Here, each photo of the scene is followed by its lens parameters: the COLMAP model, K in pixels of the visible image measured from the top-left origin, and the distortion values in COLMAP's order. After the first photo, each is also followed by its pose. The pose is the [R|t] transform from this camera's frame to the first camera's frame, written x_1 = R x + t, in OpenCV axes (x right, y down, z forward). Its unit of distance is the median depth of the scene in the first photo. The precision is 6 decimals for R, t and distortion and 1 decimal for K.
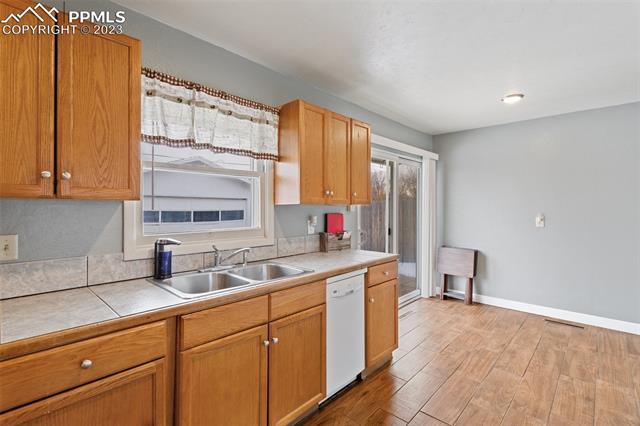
lens RADIAL K [[302.6, 0, 319.2], [0, 302.6, 206.6], [0, 0, 1]] dist [0.000235, -0.000050]
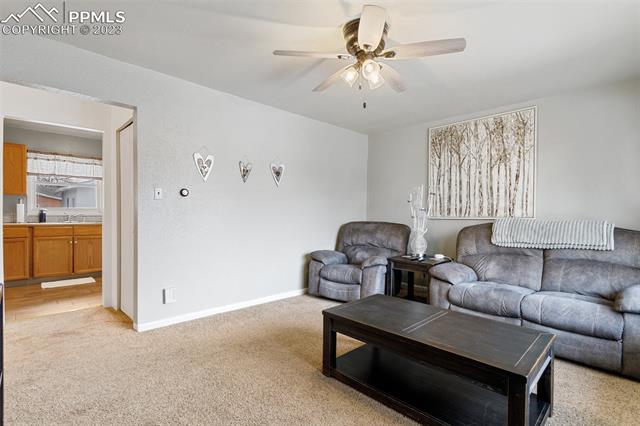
lens RADIAL K [[305.8, 0, 320.0], [0, 305.8, 213.0], [0, 0, 1]] dist [-0.000179, 0.000096]
pose [[0.998841, -0.001409, -0.048110, 1.845870], [0.002064, 0.999906, 0.013552, 0.091405], [0.048086, -0.013636, 0.998750, -1.447760]]
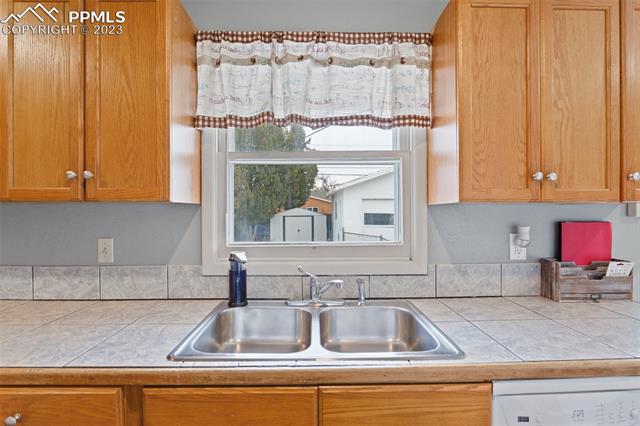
lens RADIAL K [[310.4, 0, 320.0], [0, 310.4, 213.0], [0, 0, 1]] dist [-0.017370, 0.000016]
pose [[0.697624, 0.002276, -0.716461, 0.147405], [0.008327, 0.999902, 0.011284, 0.001235], [0.716416, -0.013838, 0.697536, 0.505362]]
